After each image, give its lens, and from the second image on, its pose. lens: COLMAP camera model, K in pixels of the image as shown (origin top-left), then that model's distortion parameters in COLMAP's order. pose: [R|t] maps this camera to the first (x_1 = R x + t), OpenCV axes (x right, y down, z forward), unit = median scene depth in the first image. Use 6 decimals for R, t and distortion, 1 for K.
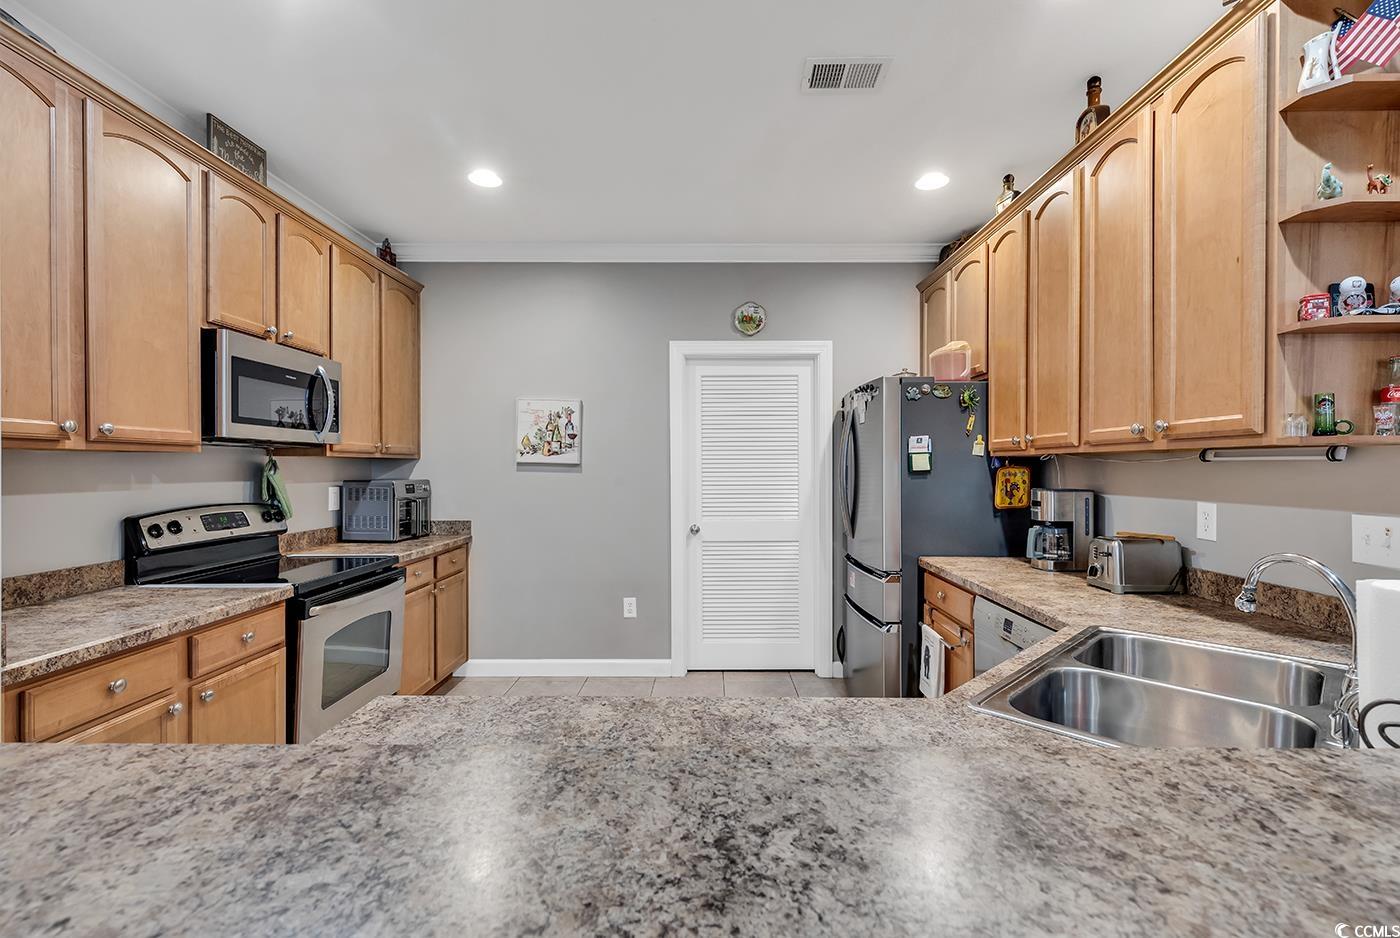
lens RADIAL K [[626.1, 0, 704.9], [0, 626.1, 471.1], [0, 0, 1]] dist [0.008321, -0.000663]
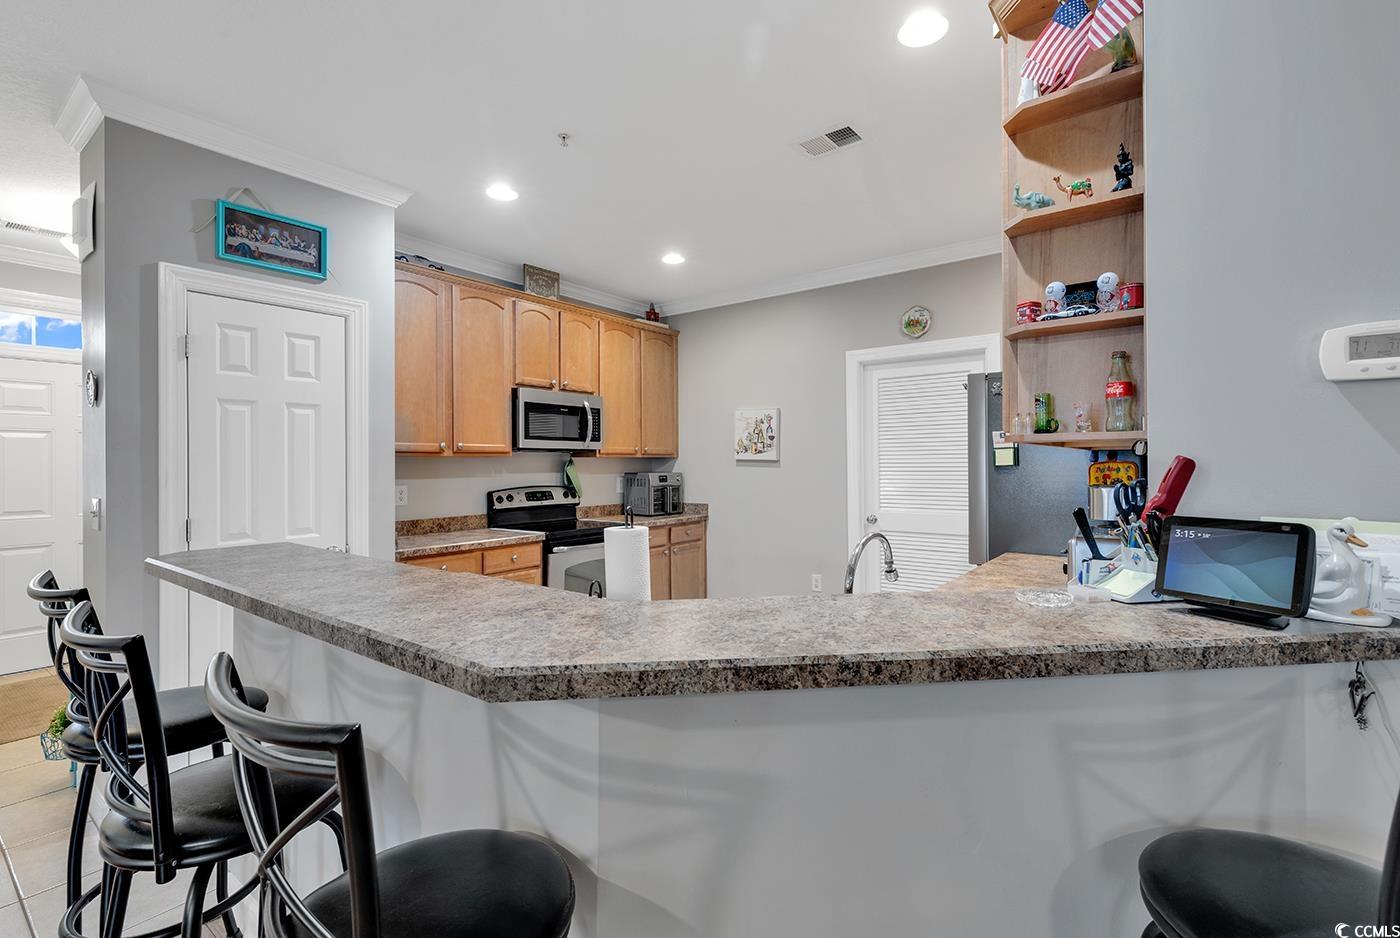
lens RADIAL K [[626.1, 0, 704.9], [0, 626.1, 471.1], [0, 0, 1]] dist [0.008321, -0.000663]
pose [[0.802826, 0.002858, -0.596206, 0.602541], [0.002901, 0.999958, 0.008701, -0.001880], [0.596206, -0.008715, 0.802784, -0.098162]]
